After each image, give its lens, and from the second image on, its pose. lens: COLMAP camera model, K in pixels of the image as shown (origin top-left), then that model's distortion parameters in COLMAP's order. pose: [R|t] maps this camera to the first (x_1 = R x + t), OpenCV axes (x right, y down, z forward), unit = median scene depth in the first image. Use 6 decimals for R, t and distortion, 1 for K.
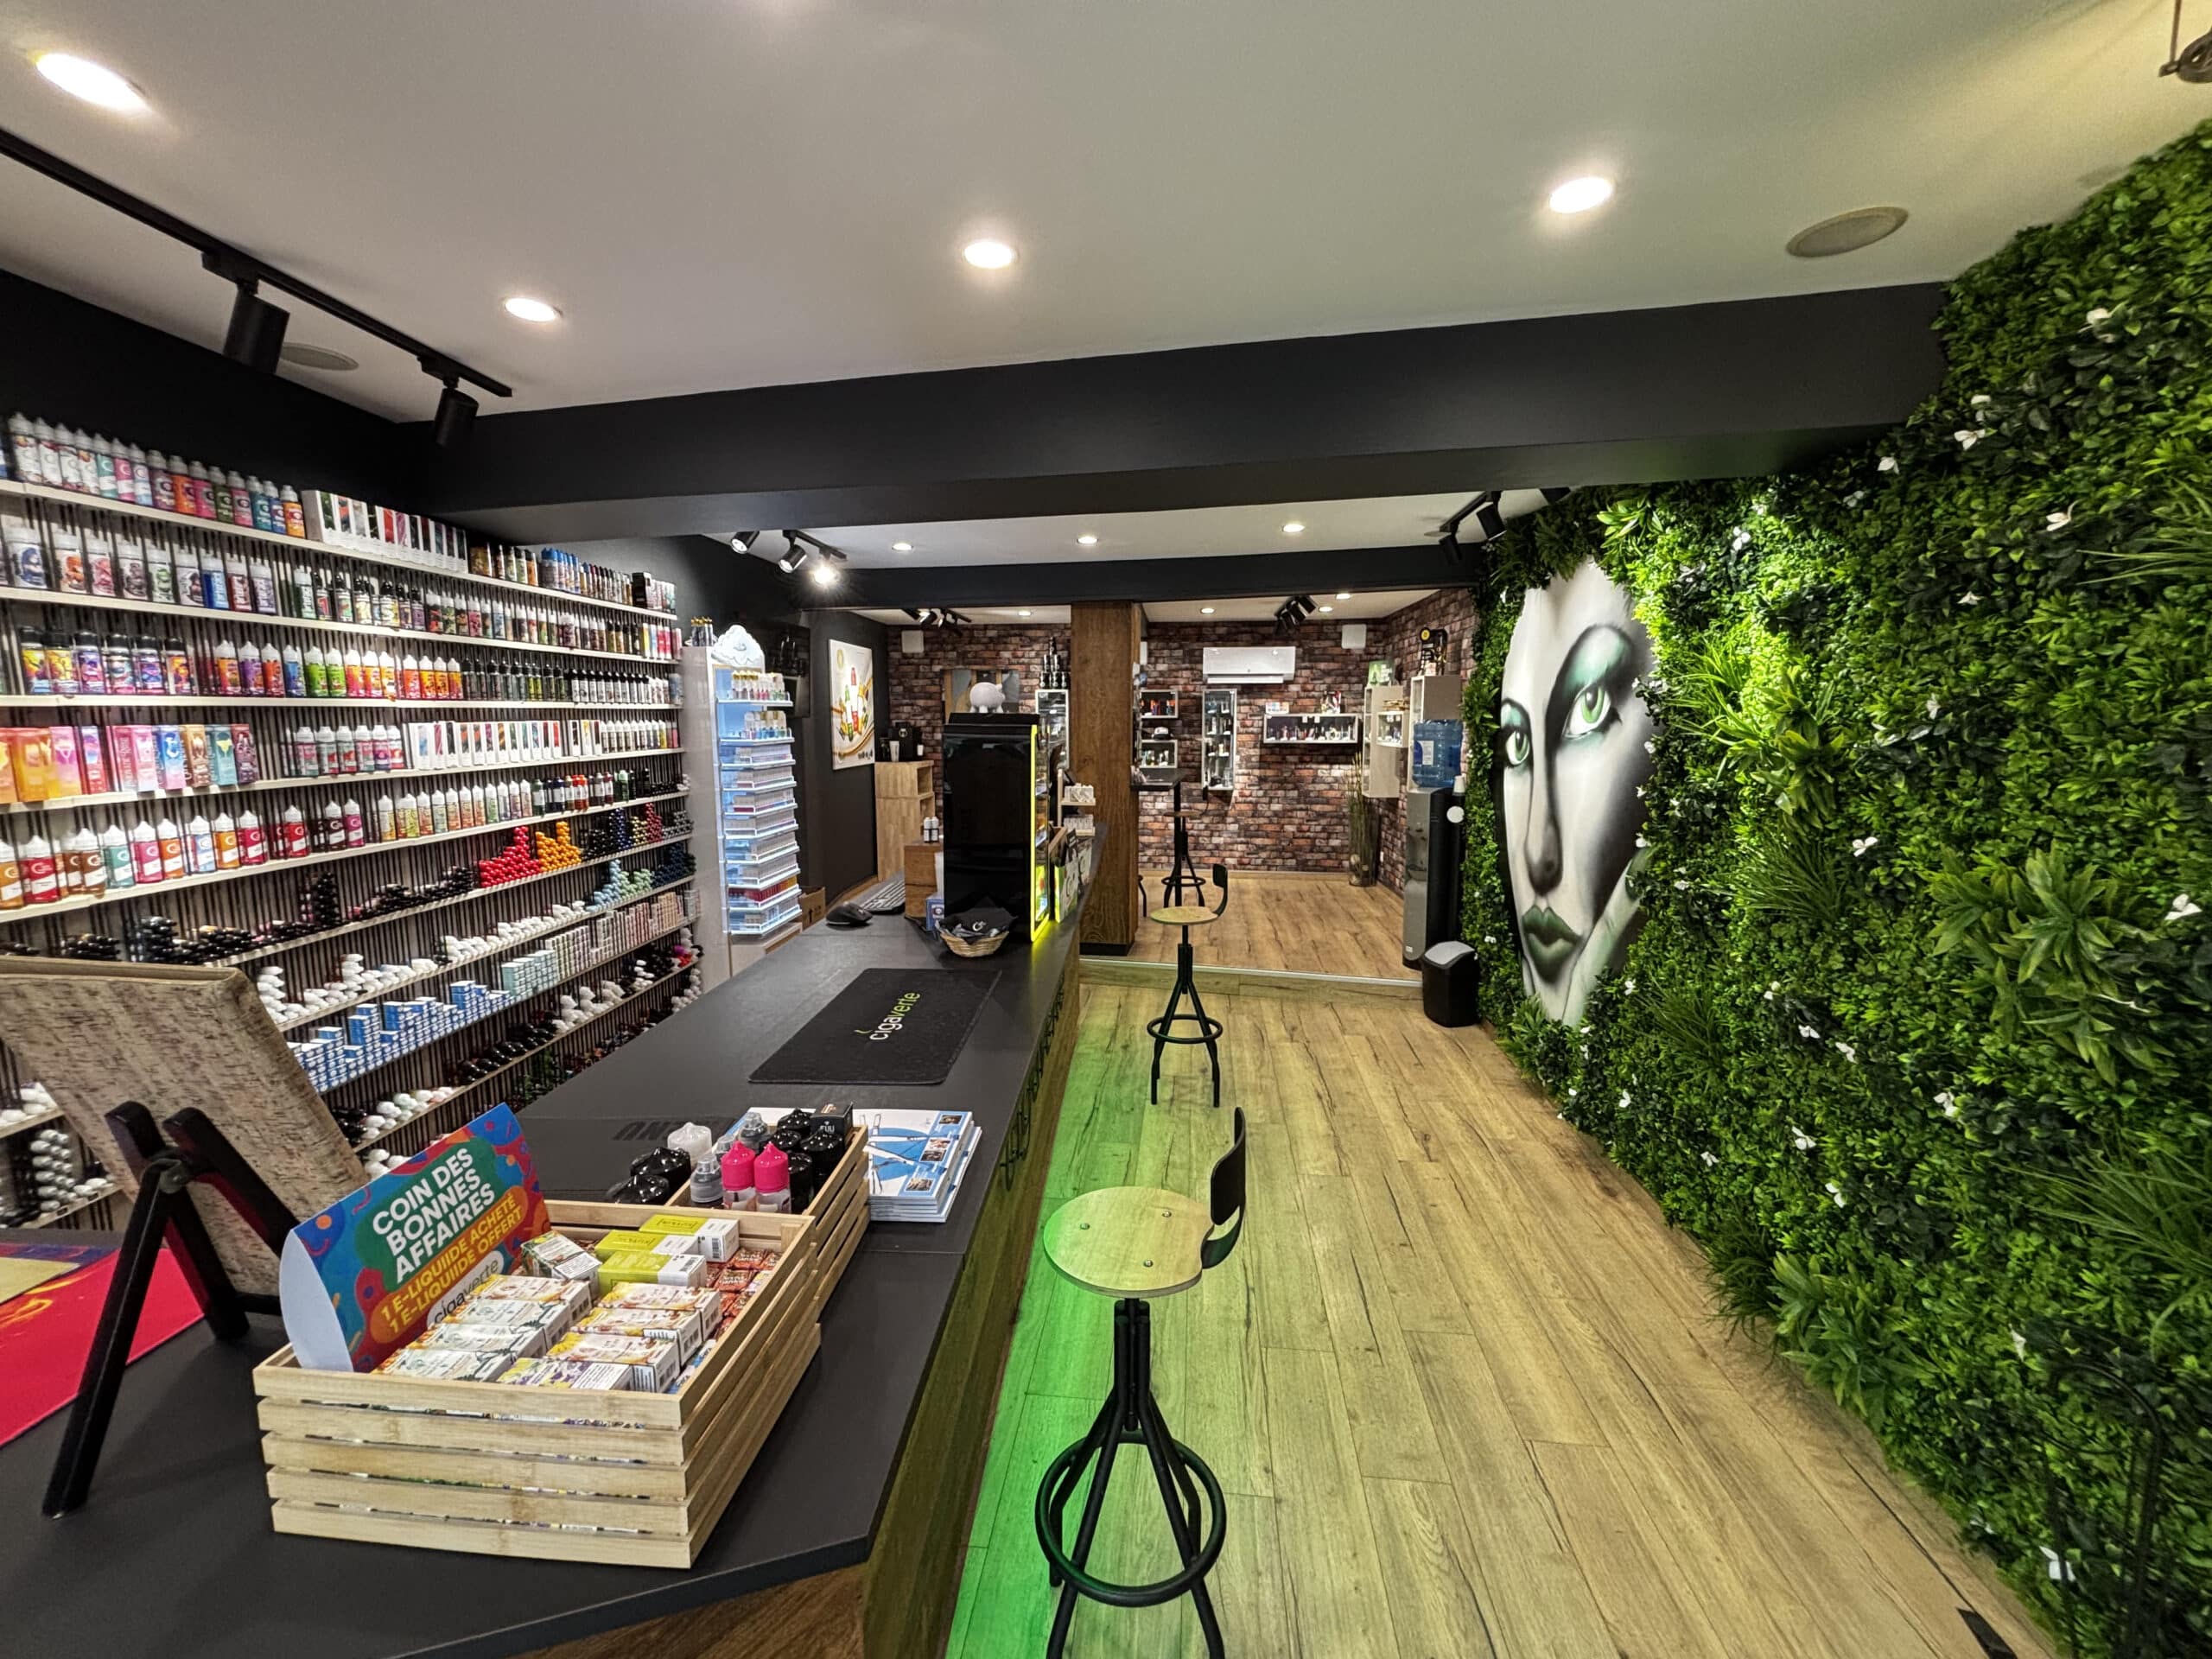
lens RADIAL K [[878.7, 0, 1098.2], [0, 878.7, 828.1], [0, 0, 1]] dist [0.001814, 0.000005]
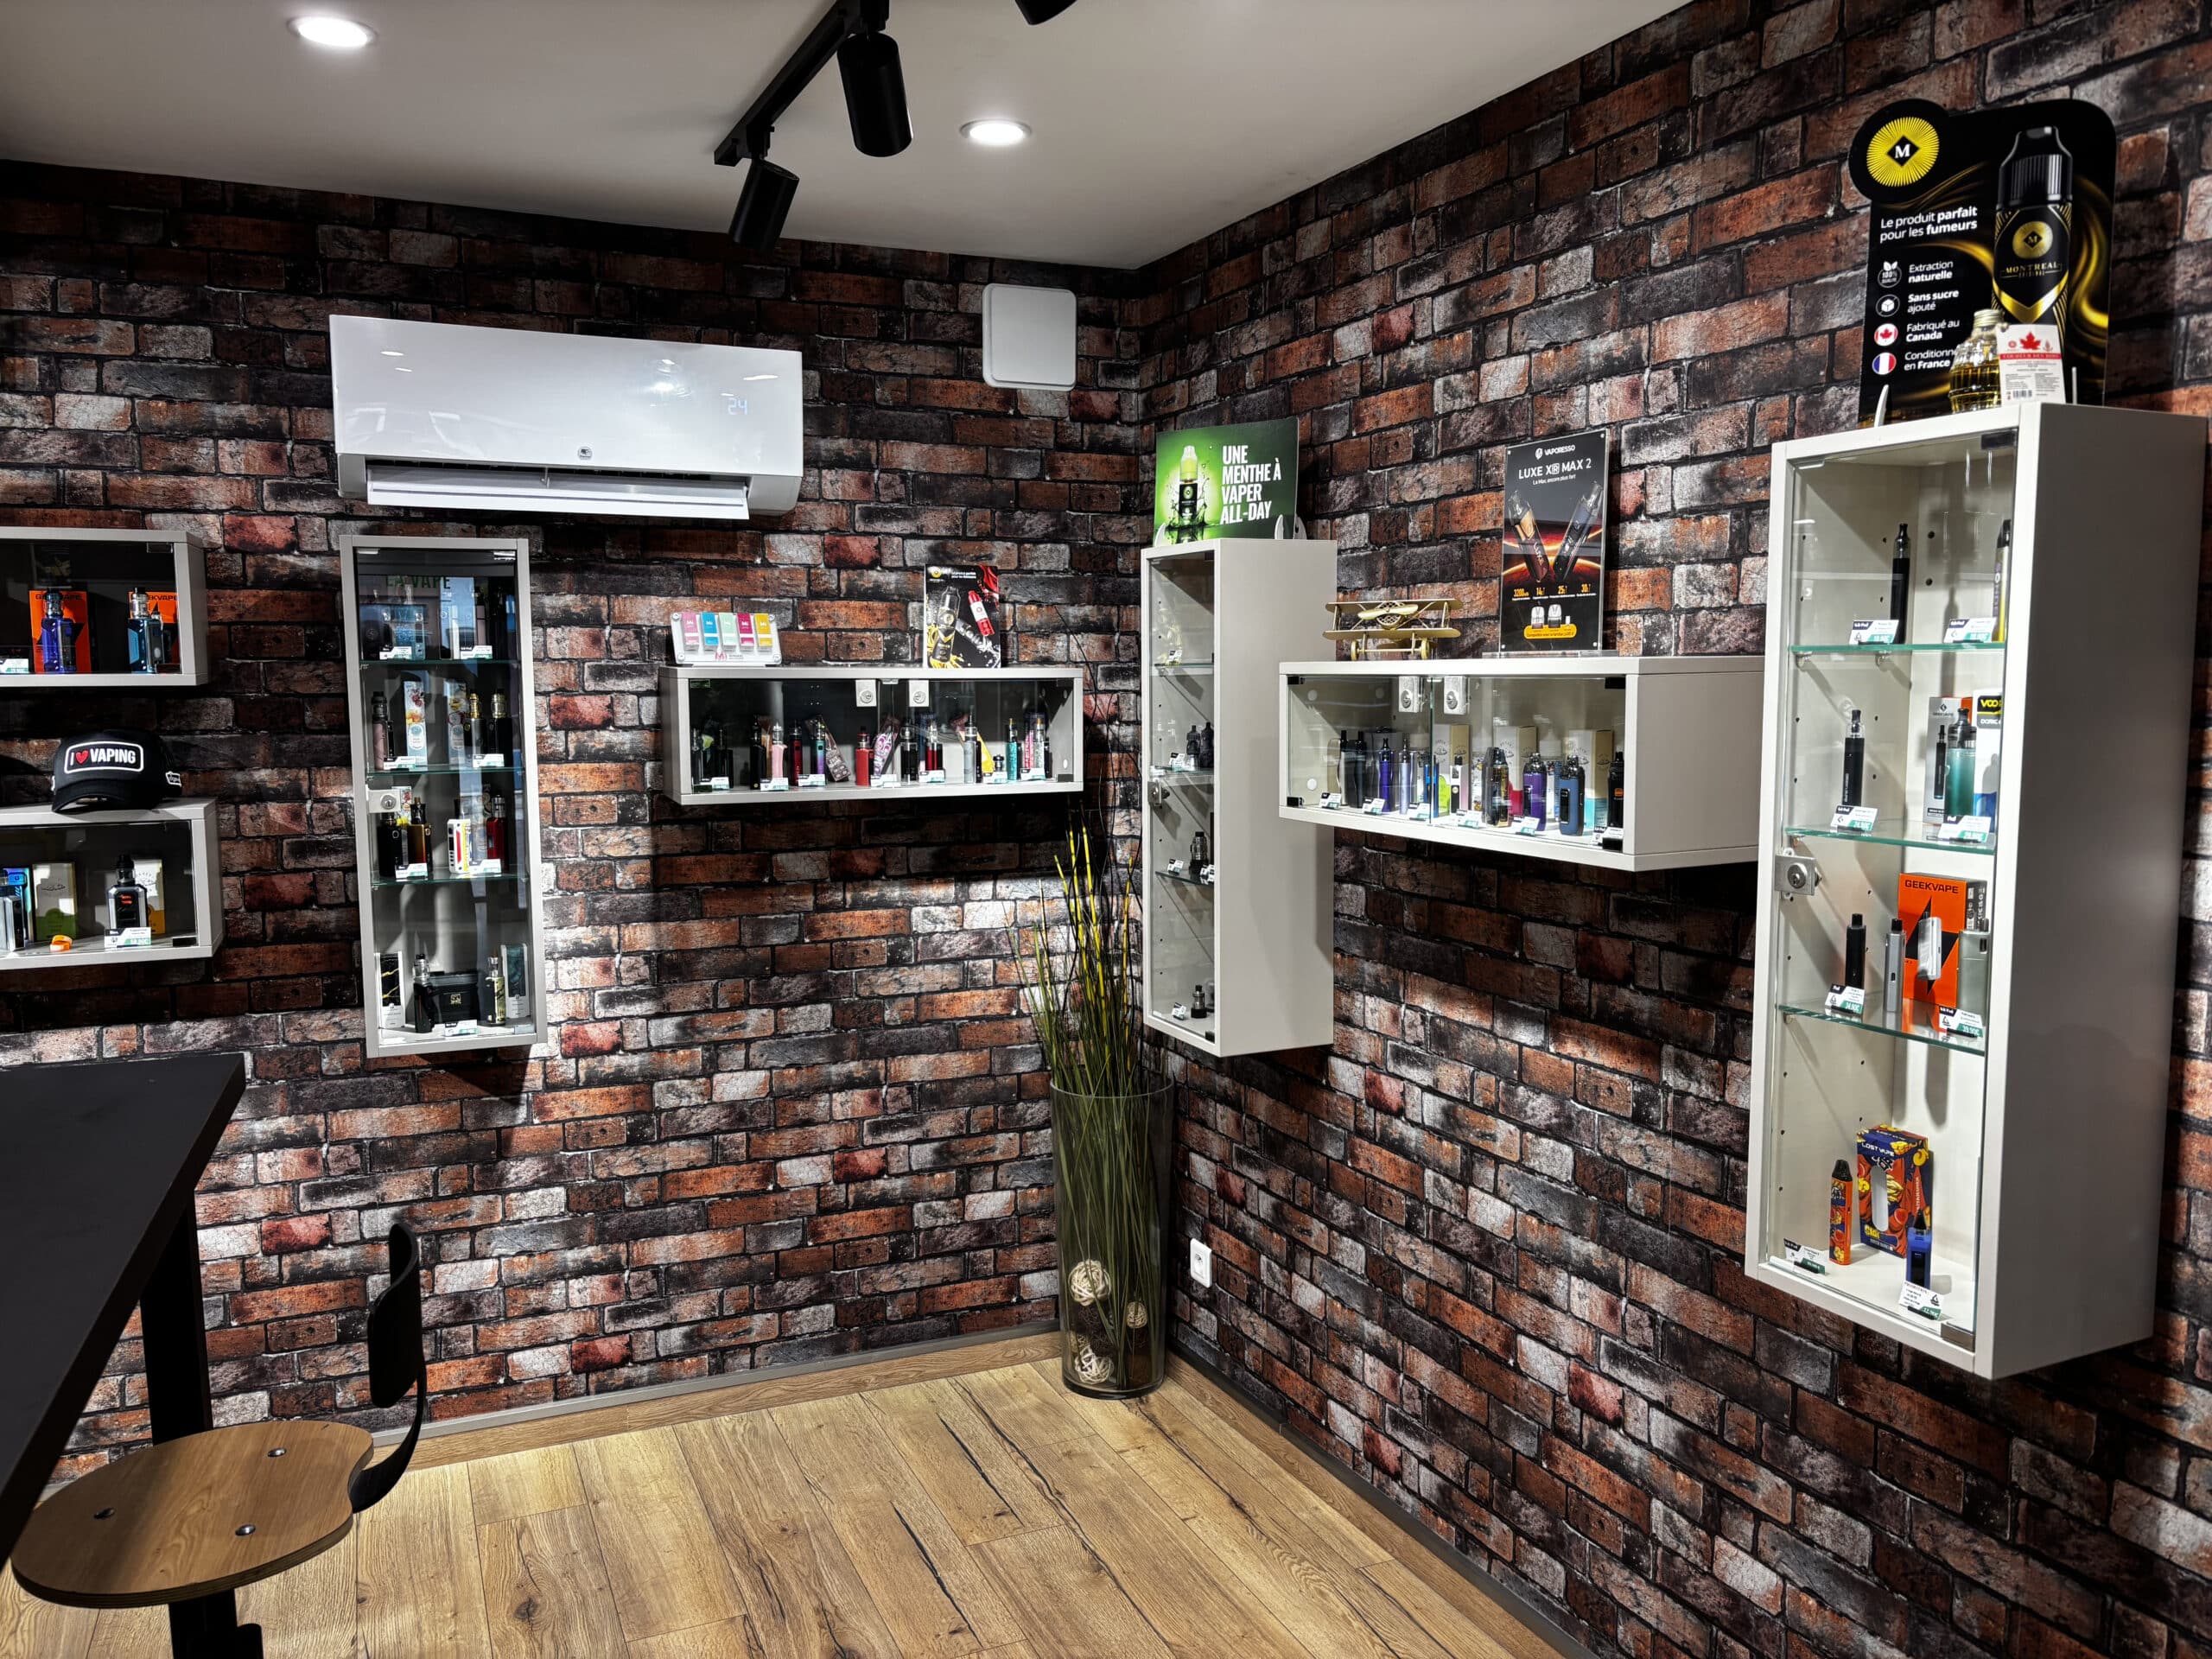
lens RADIAL K [[1709.3, 0, 1108.1], [0, 1709.3, 842.6], [0, 0, 1]] dist [0.037961, -0.007496]
pose [[0.864788, -0.050742, 0.499567, 0.133015], [0.062771, 0.998001, -0.007292, -0.143311], [-0.498199, 0.037665, 0.866244, 1.089235]]
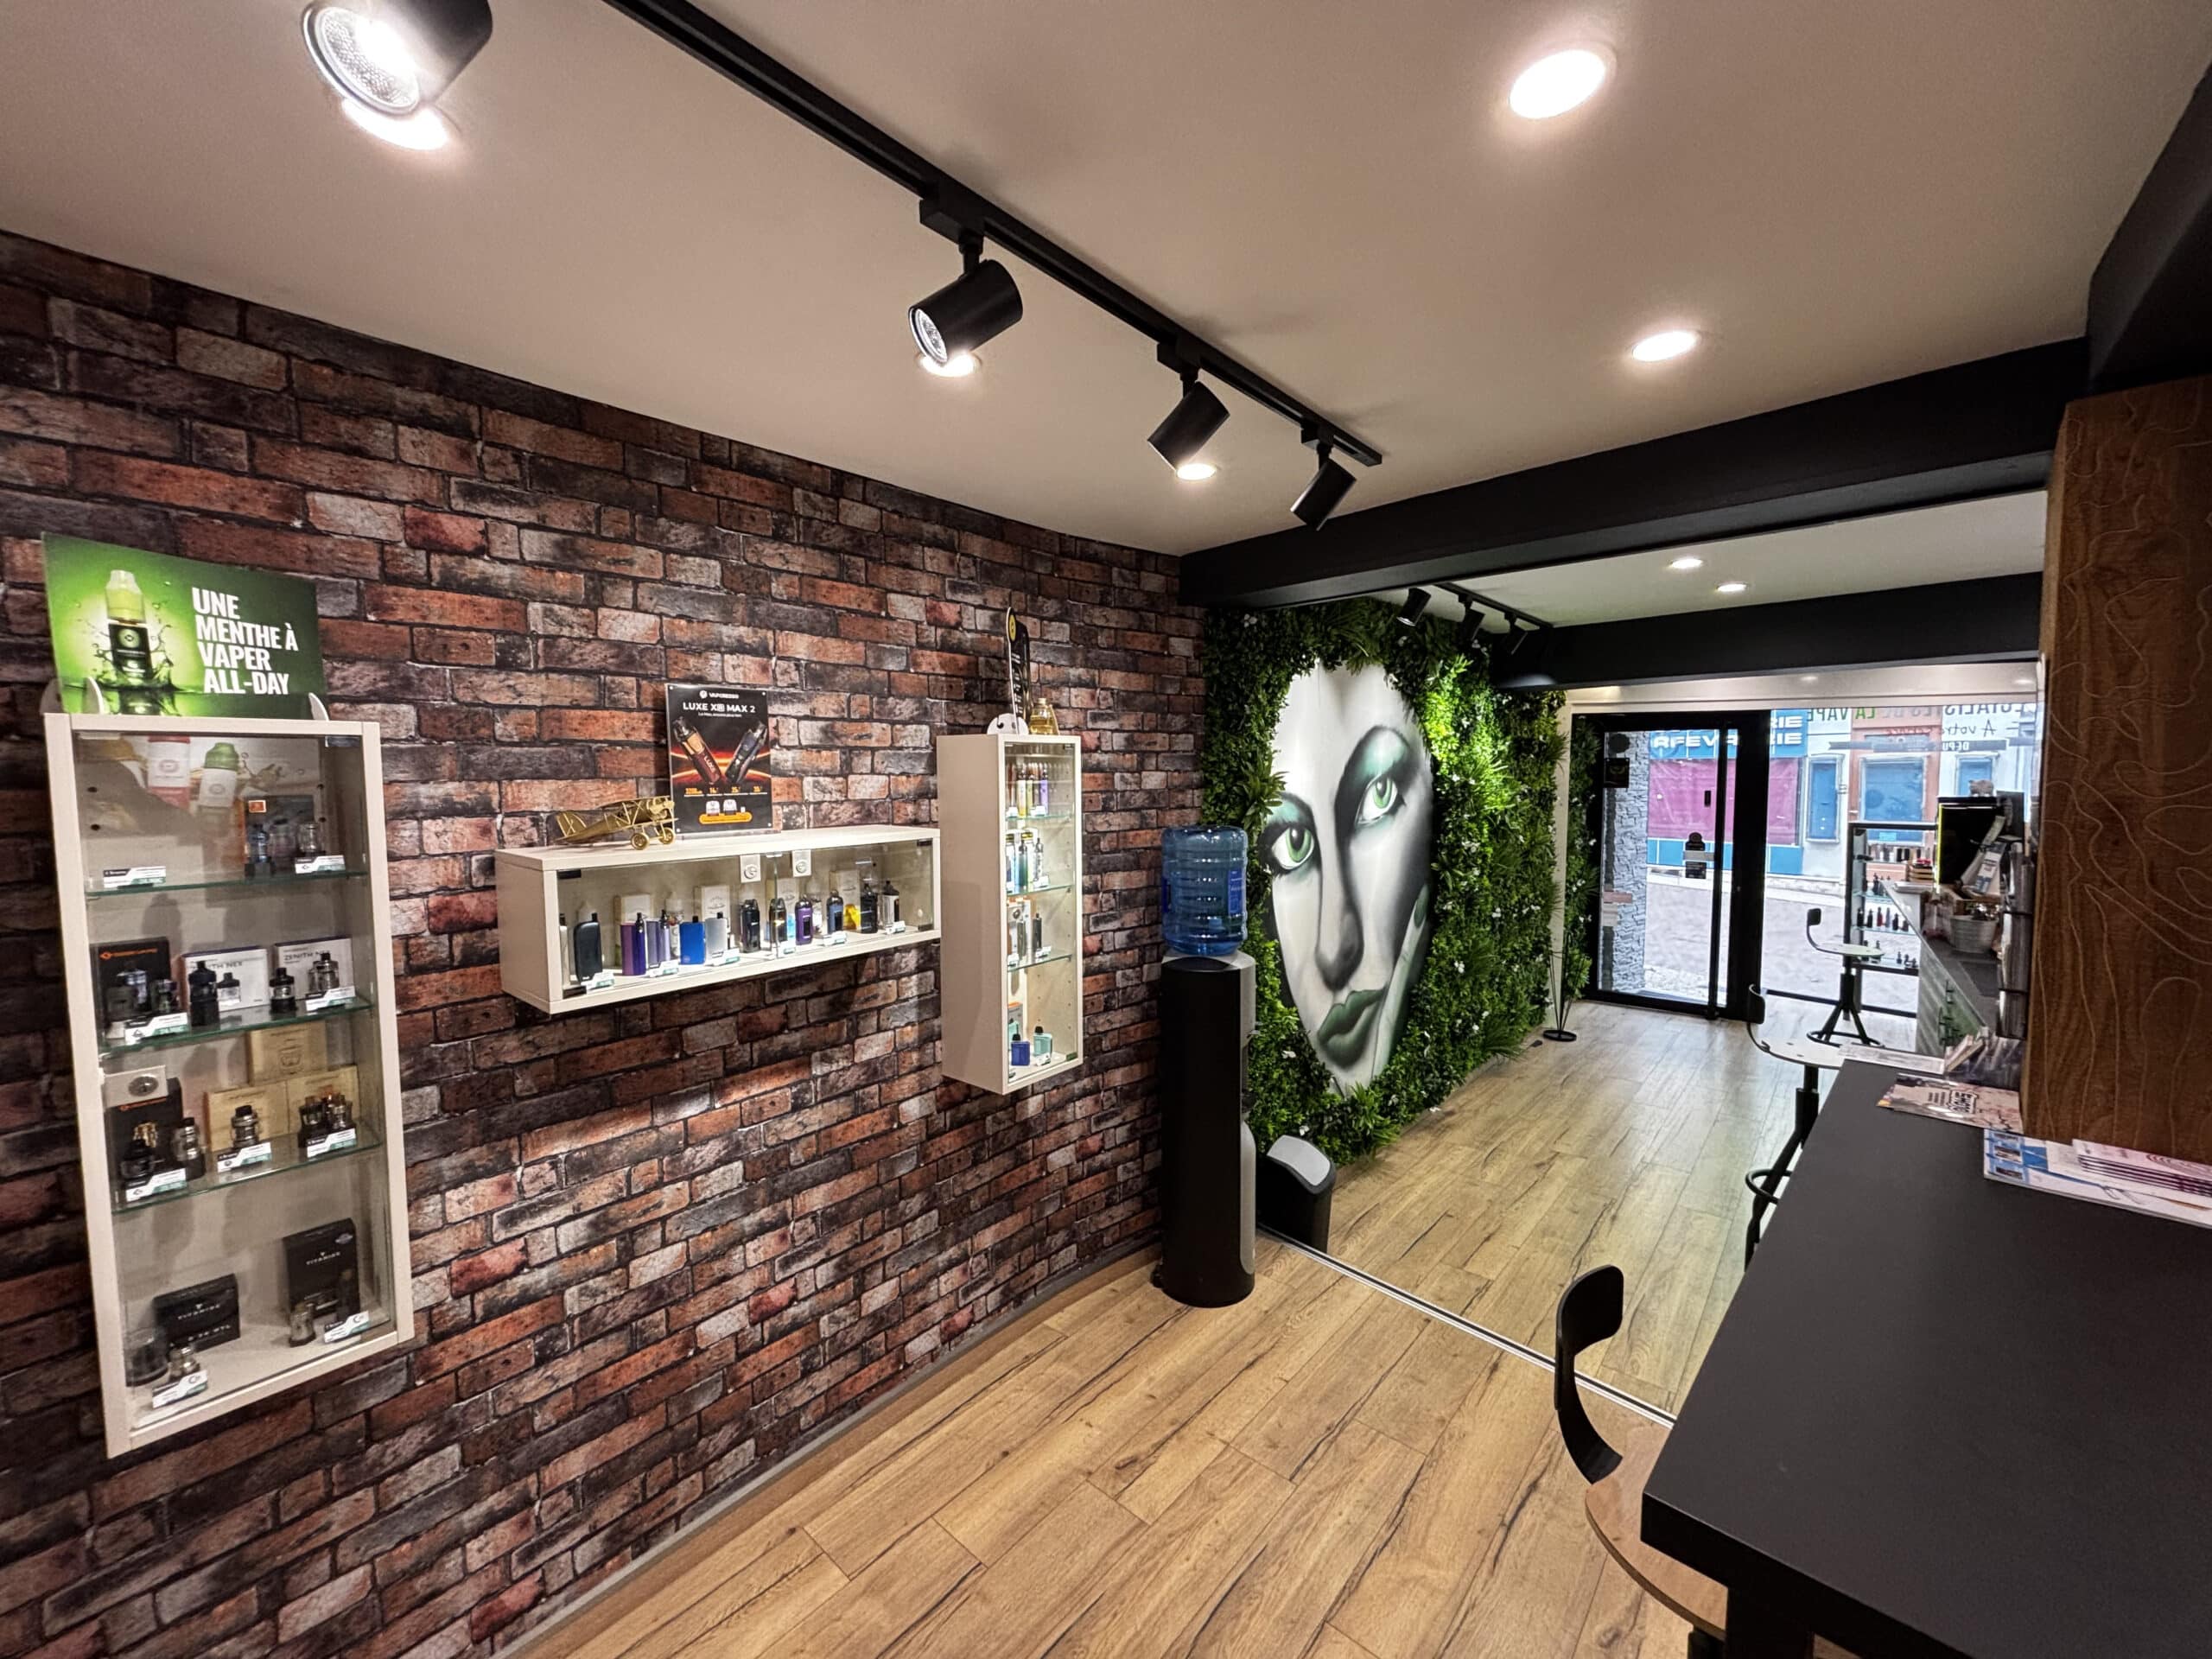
lens RADIAL K [[878.7, 0, 1098.1], [0, 878.7, 829.9], [0, 0, 1]] dist [0.001814, 0.000005]
pose [[-0.817060, -0.026973, 0.575921, 0.156058], [0.085307, 0.982255, 0.167028, -0.259498], [-0.570207, 0.185602, -0.800260, 1.753165]]
